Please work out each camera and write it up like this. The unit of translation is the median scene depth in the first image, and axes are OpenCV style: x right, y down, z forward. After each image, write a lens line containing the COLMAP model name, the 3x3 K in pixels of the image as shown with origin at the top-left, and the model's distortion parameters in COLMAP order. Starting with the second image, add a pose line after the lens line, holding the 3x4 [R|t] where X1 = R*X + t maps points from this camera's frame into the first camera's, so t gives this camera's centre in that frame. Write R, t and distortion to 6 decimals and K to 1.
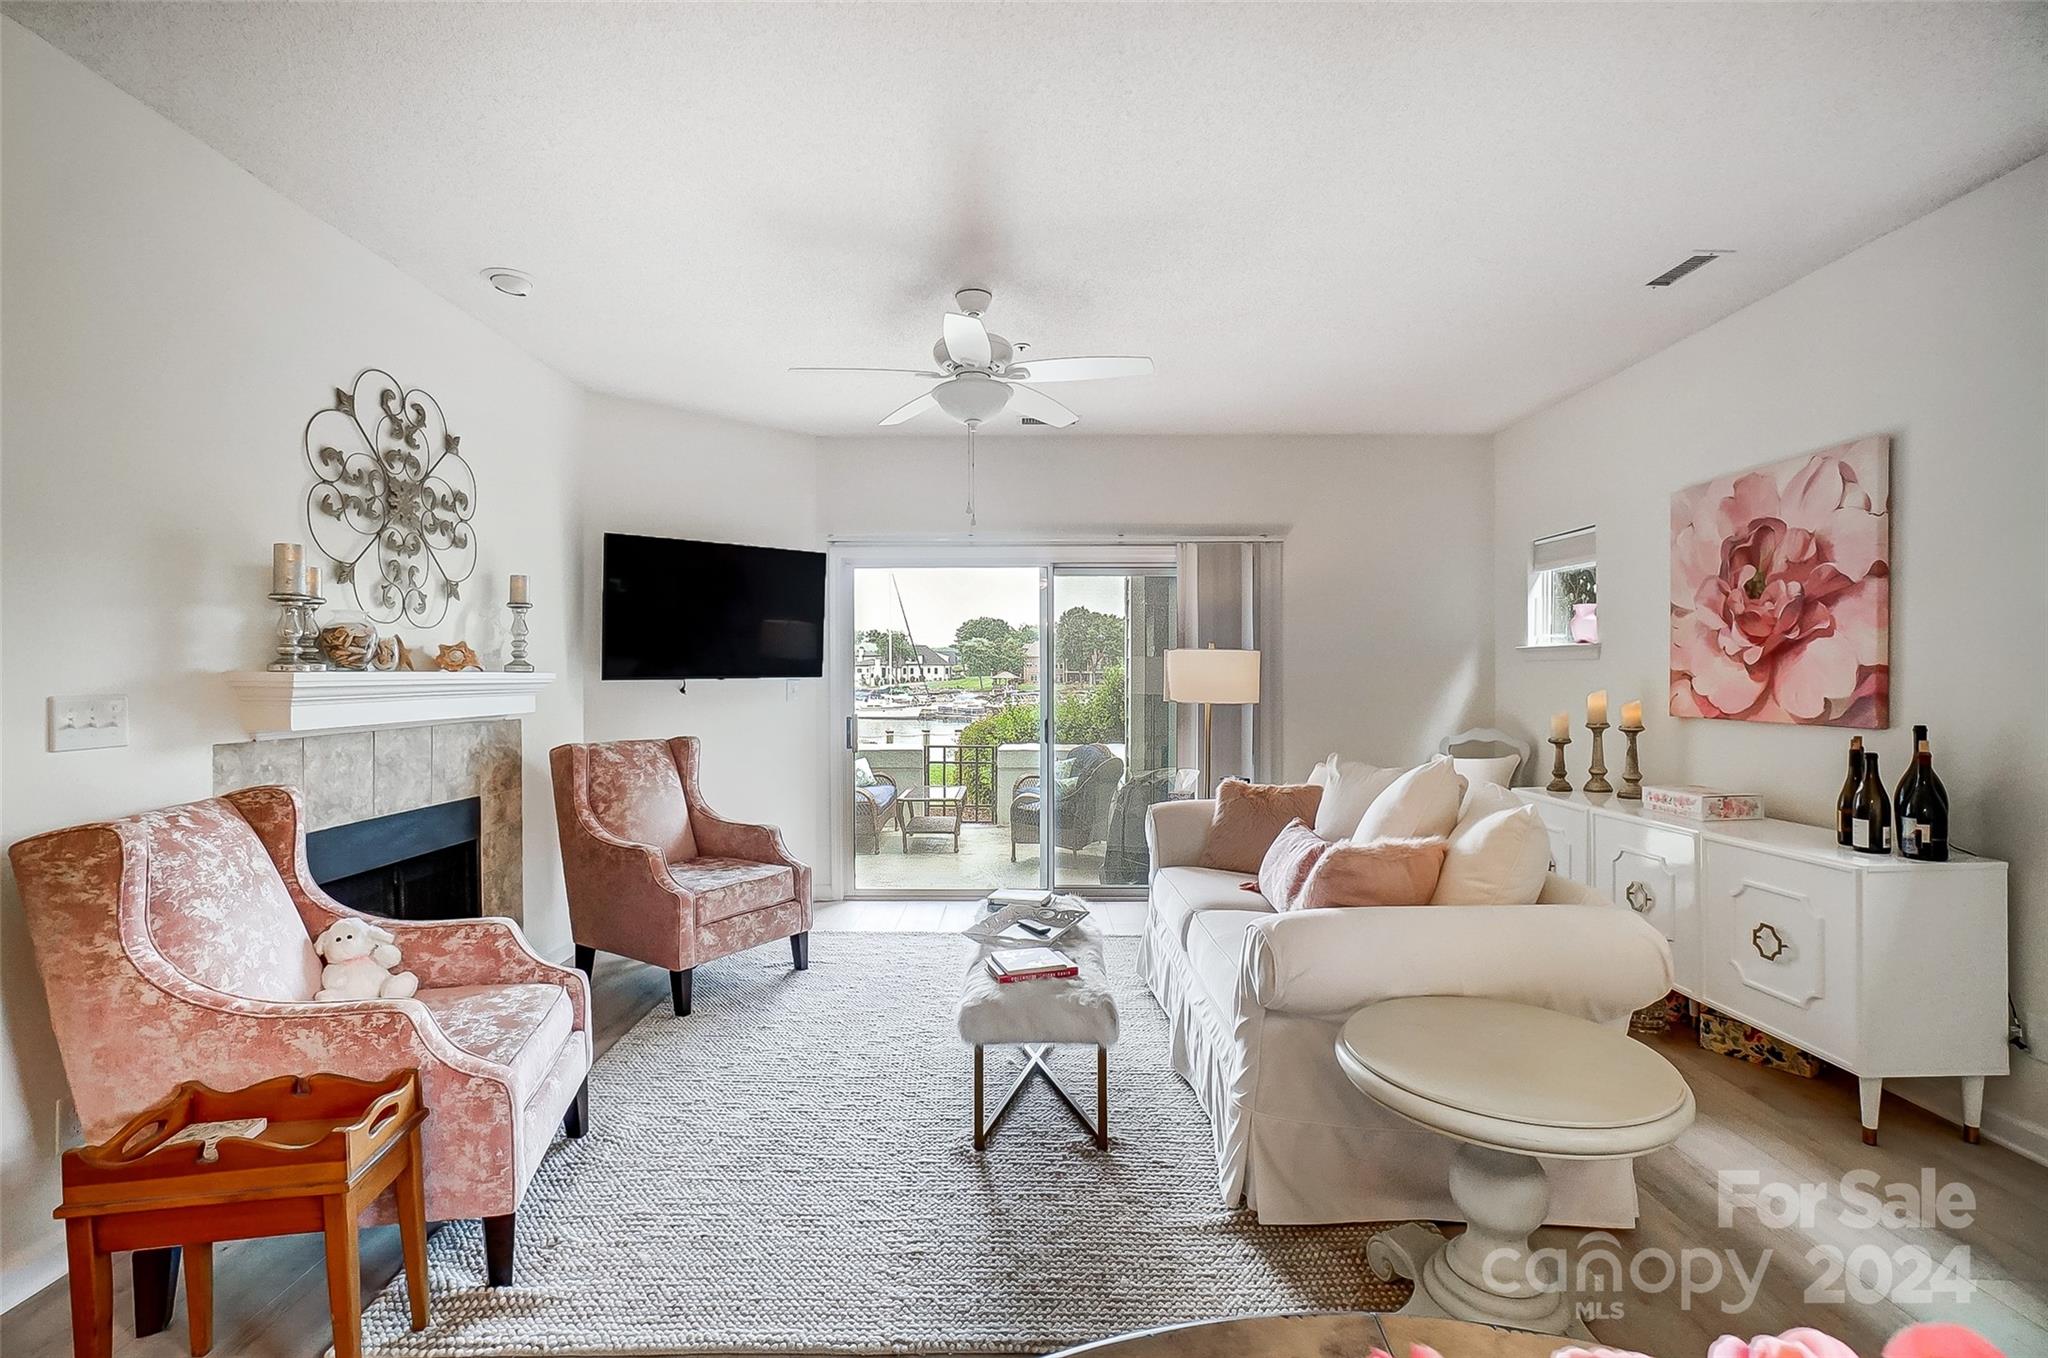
lens RADIAL K [[910.0, 0, 1015.1], [0, 910.0, 683.5], [0, 0, 1]] dist [-0.066997, 0.025127]
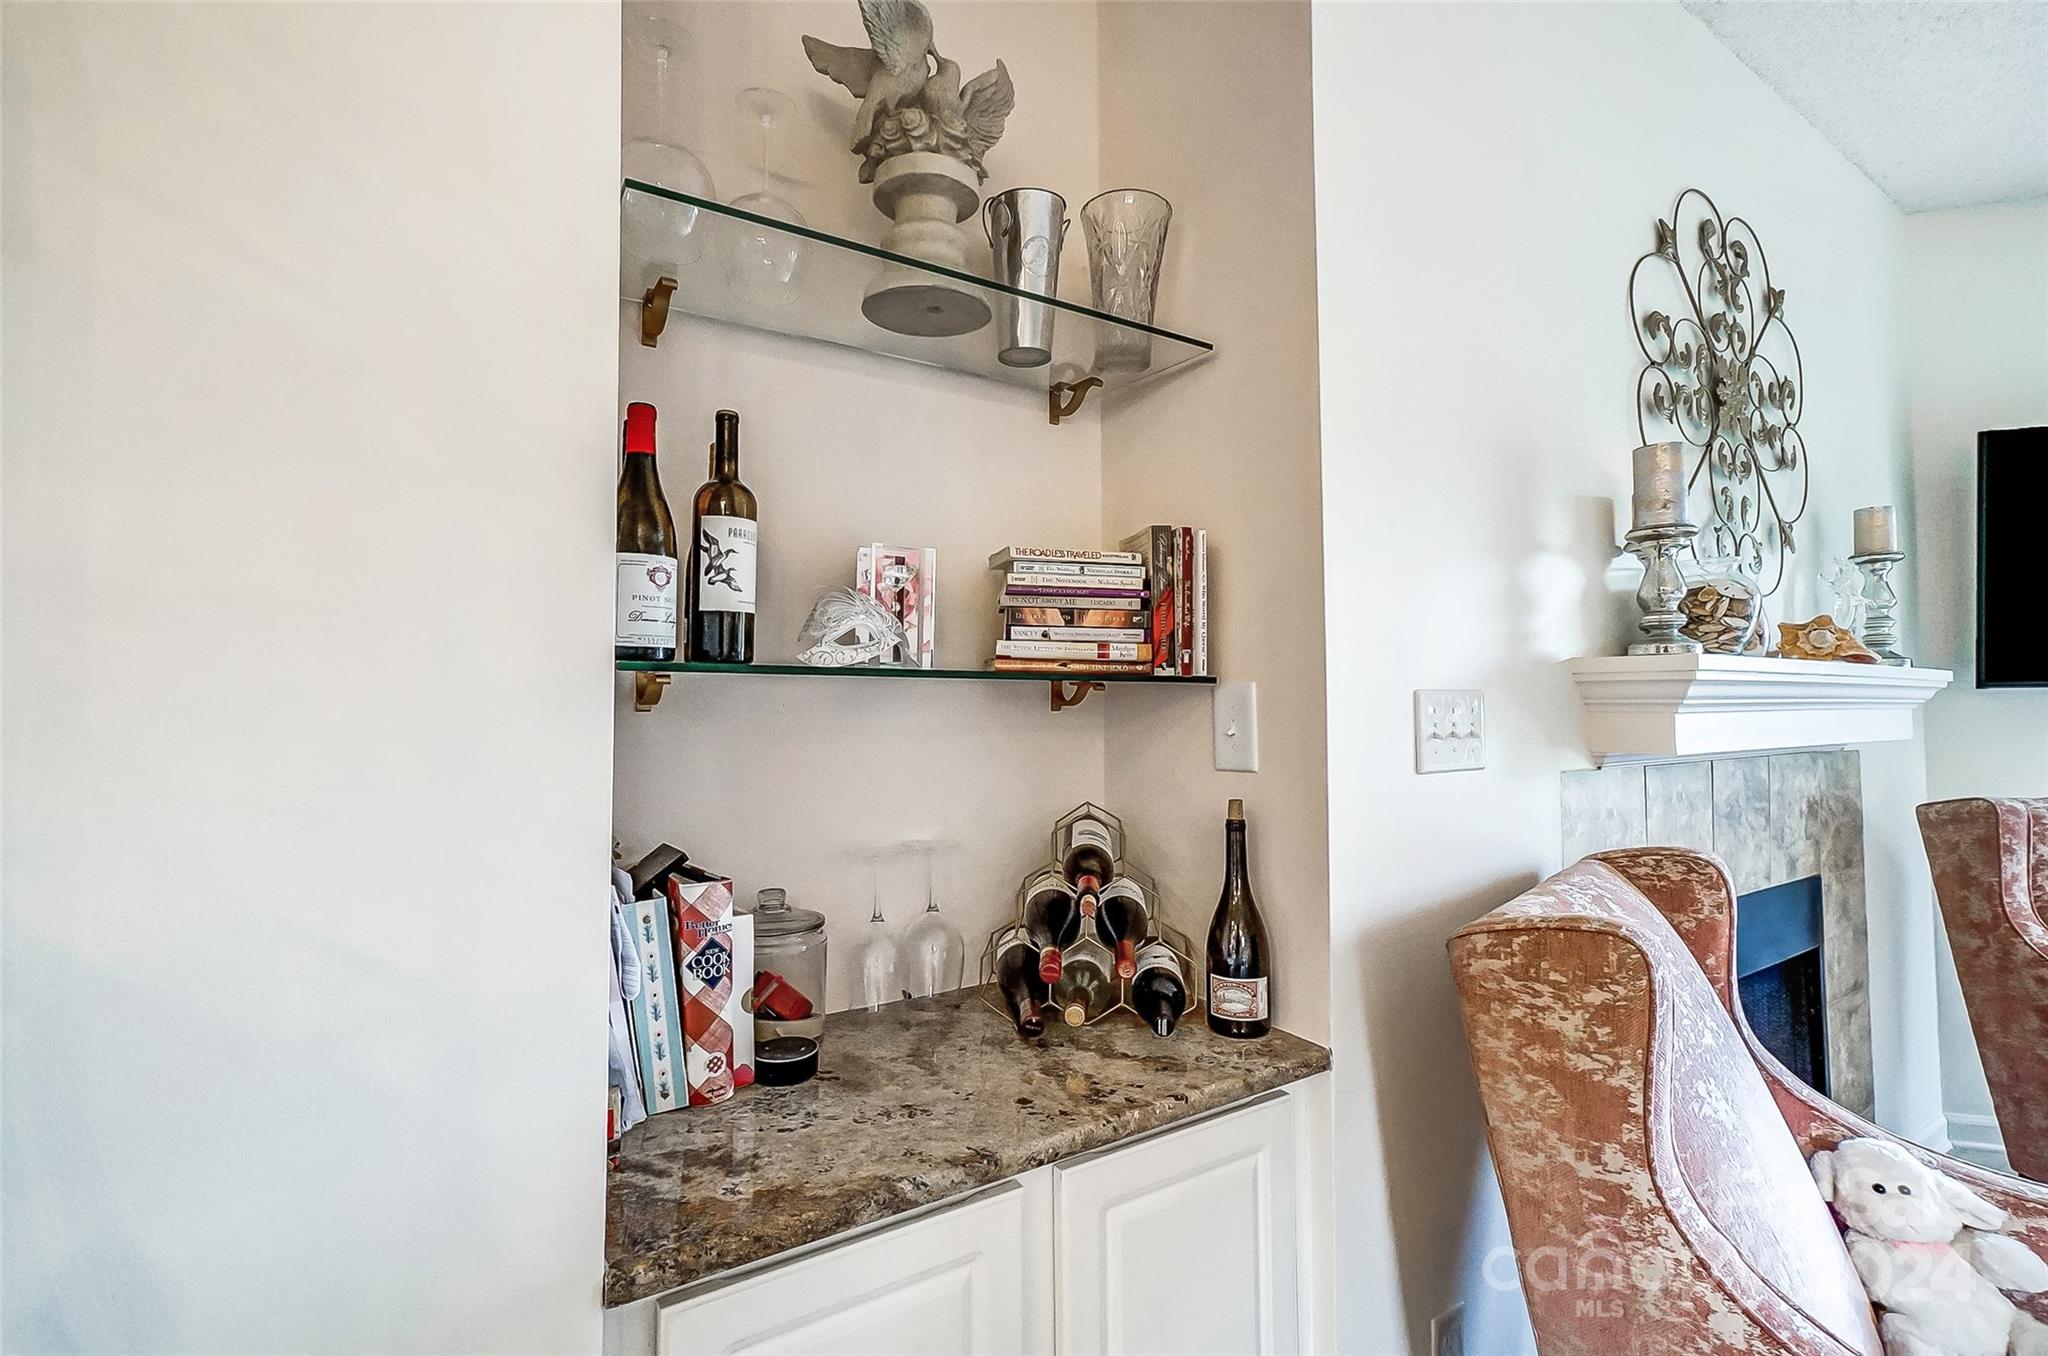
lens RADIAL K [[867.7, 0, 990.8], [0, 867.7, 679.1], [0, 0, 1]] dist [0.000348, 0.000391]
pose [[0.523120, -0.033089, -0.851617, -0.420710], [-0.003436, 0.999156, -0.040932, 0.020912], [0.852252, 0.024338, 0.522564, 0.222212]]
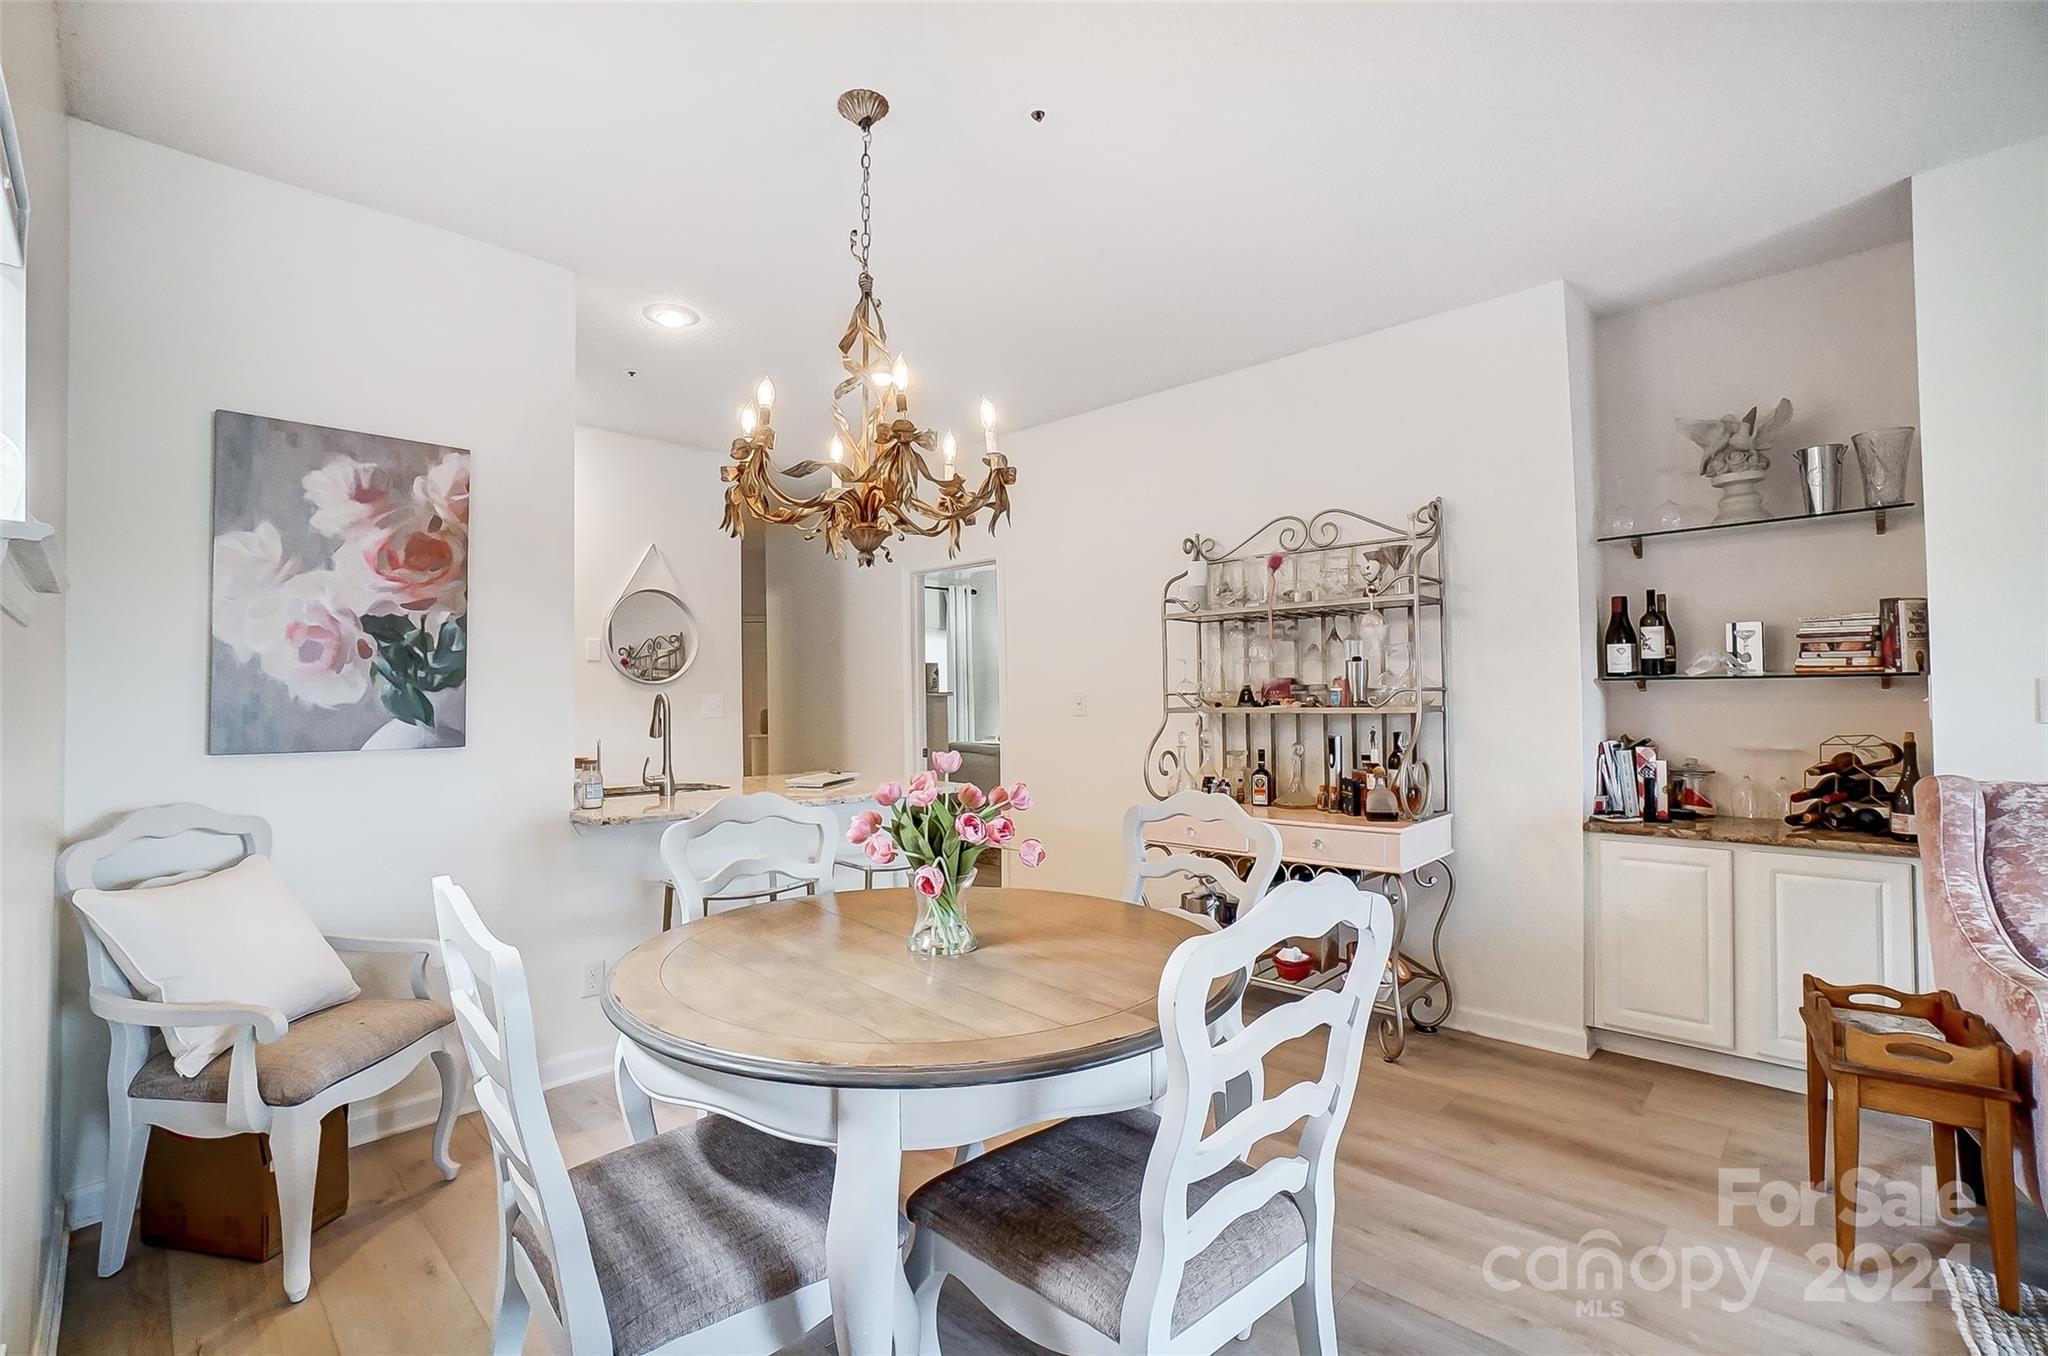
lens RADIAL K [[910.0, 0, 1015.1], [0, 910.0, 682.5], [0, 0, 1]] dist [-0.066997, 0.025127]
pose [[-0.693359, -0.000514, -0.720592, 0.443966], [0.009274, 0.999911, -0.009637, 0.012546], [0.720533, -0.013365, -0.693292, 0.476732]]
